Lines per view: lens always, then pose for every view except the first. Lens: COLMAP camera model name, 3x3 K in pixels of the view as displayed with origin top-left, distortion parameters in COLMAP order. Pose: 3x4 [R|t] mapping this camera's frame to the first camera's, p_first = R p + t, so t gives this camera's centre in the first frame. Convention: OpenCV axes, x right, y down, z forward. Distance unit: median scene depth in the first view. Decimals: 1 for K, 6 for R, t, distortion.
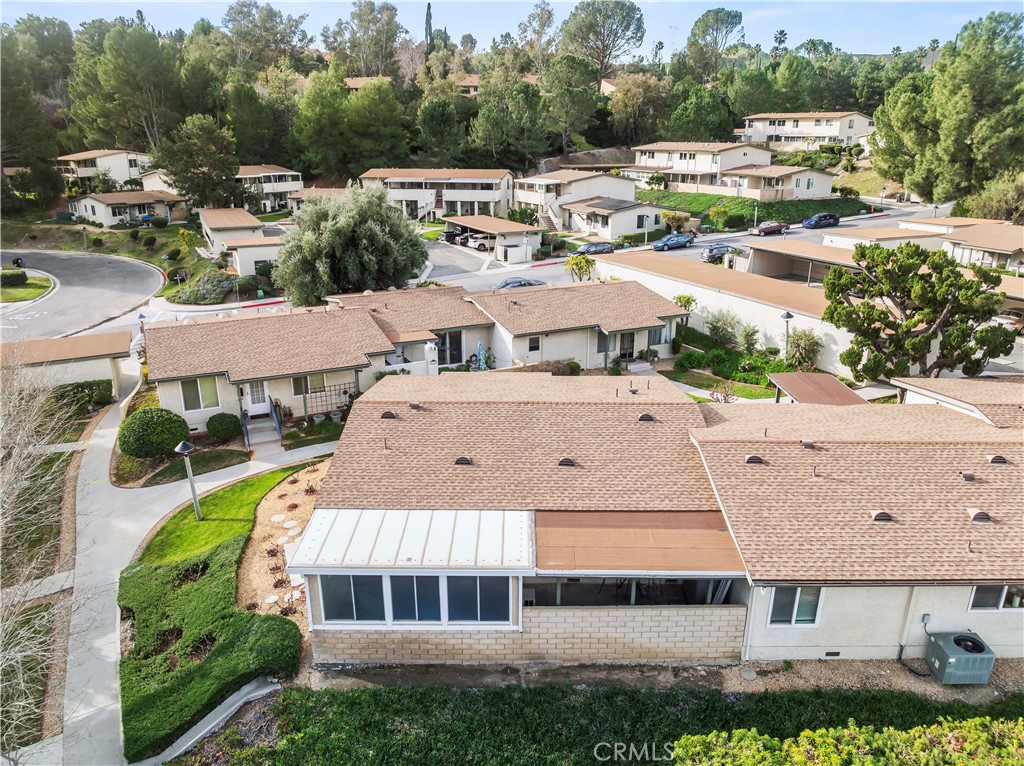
lens RADIAL K [[722.5, 0, 512.0], [0, 722.5, 383.0], [0, 0, 1]] dist [-0.061832, 0.029232]
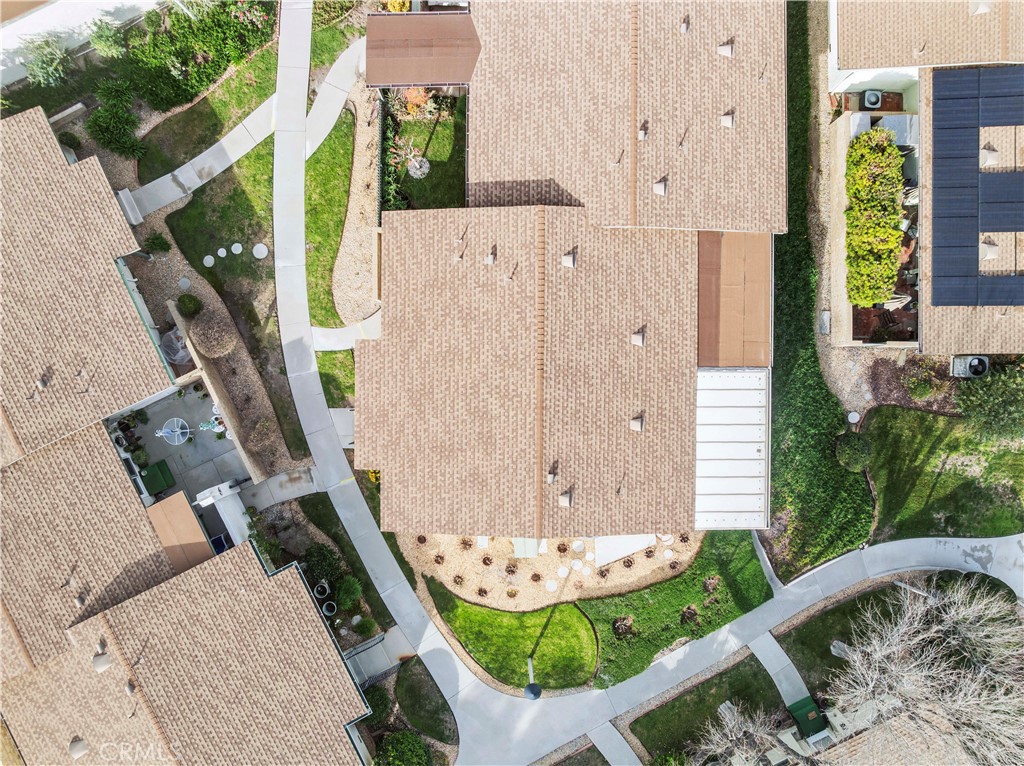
lens RADIAL K [[717.1, 0, 512.0], [0, 717.1, 383.0], [0, 0, 1]] dist [-0.035557, -0.001958]
pose [[-0.008537, -0.999915, -0.009839, 0.003871], [0.321123, -0.012060, 0.946961, -0.269361], [-0.946999, 0.004925, 0.321198, 0.200976]]
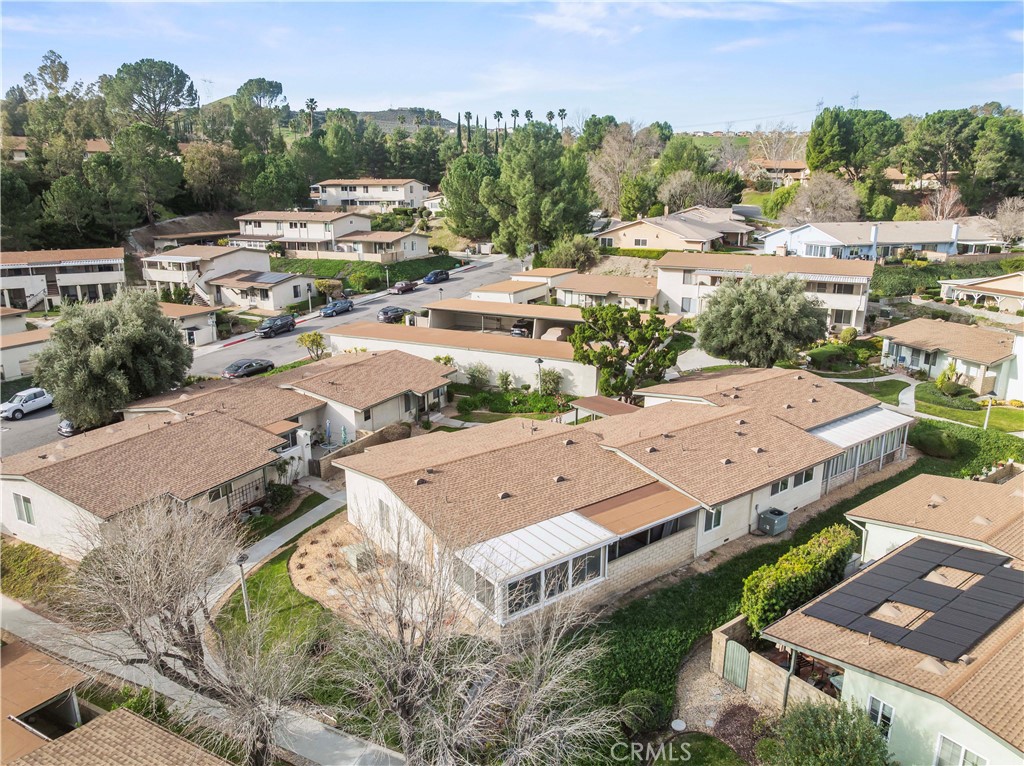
lens RADIAL K [[717.1, 0, 512.0], [0, 717.1, 383.0], [0, 0, 1]] dist [-0.035557, -0.001958]
pose [[0.795025, -0.160729, 0.584894, -0.212212], [0.195037, 0.980786, 0.004413, -0.028999], [-0.574366, 0.110568, 0.811097, -0.049967]]
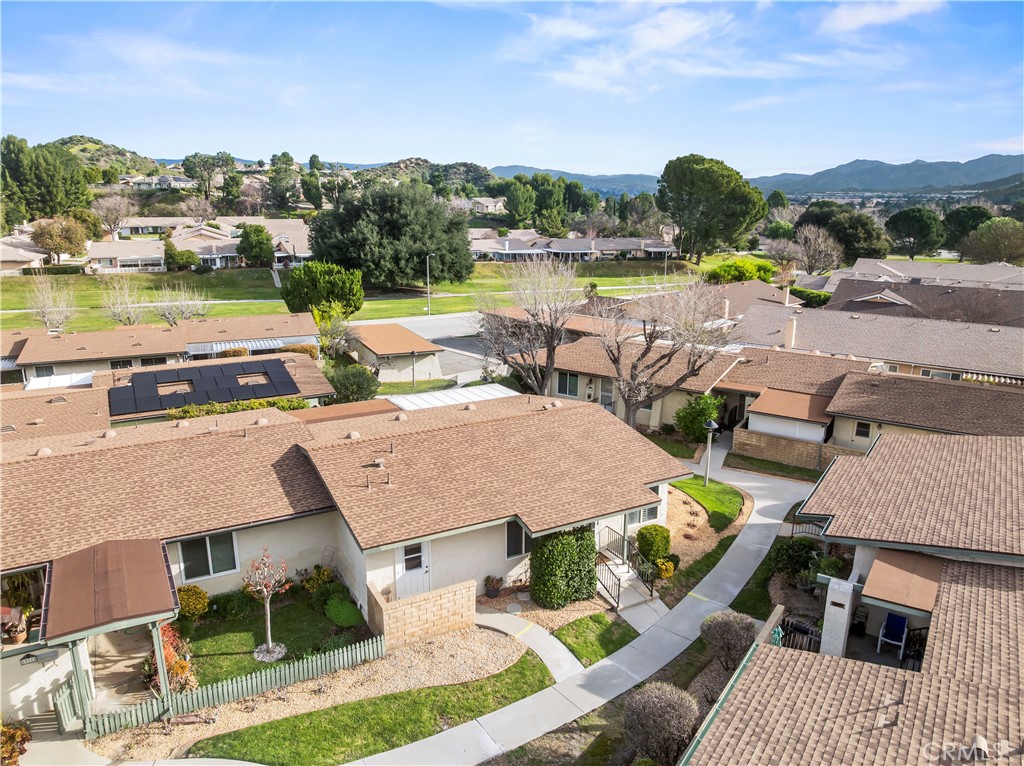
lens RADIAL K [[717.1, 0, 512.0], [0, 717.1, 383.0], [0, 0, 1]] dist [-0.035557, -0.001958]
pose [[-0.868098, 0.112499, -0.483476, 0.134095], [-0.167462, 0.850509, 0.498588, -0.161807], [0.467292, 0.513788, -0.719486, 0.501652]]
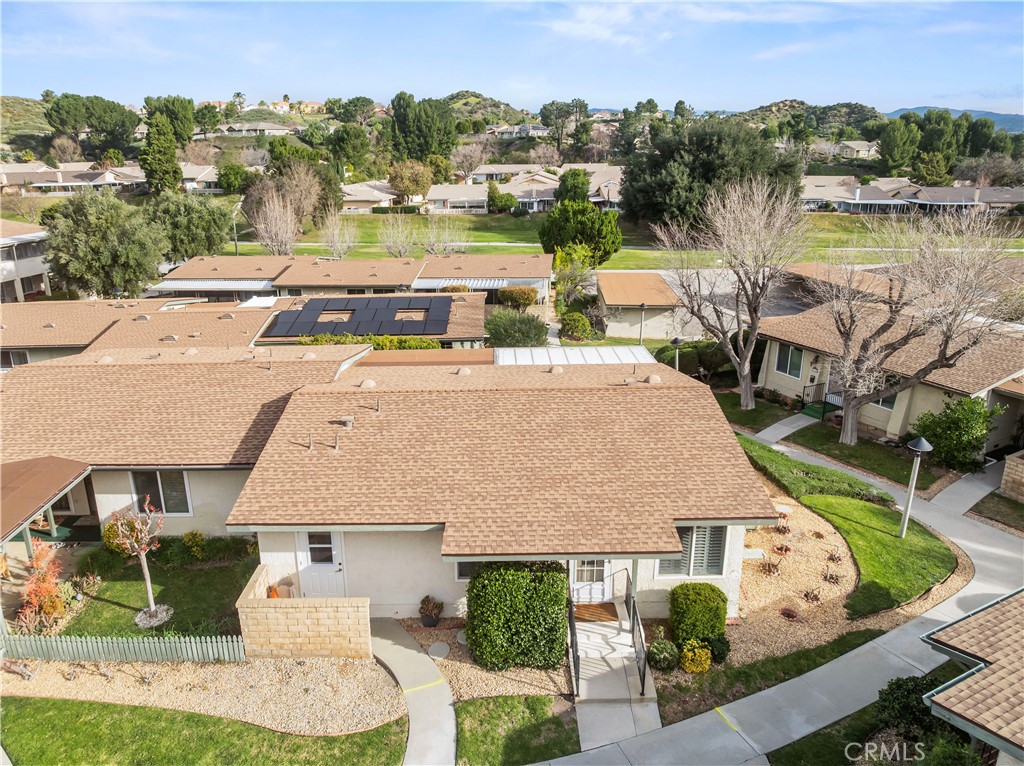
lens RADIAL K [[736.6, 0, 466.3], [0, 736.6, 381.8], [0, 0, 1]] dist [-0.040003, -0.000074]
pose [[-0.999928, 0.011968, 0.000543, 0.013711], [0.009993, 0.808200, 0.588823, -0.132437], [0.006608, 0.588787, -0.808261, 0.471439]]
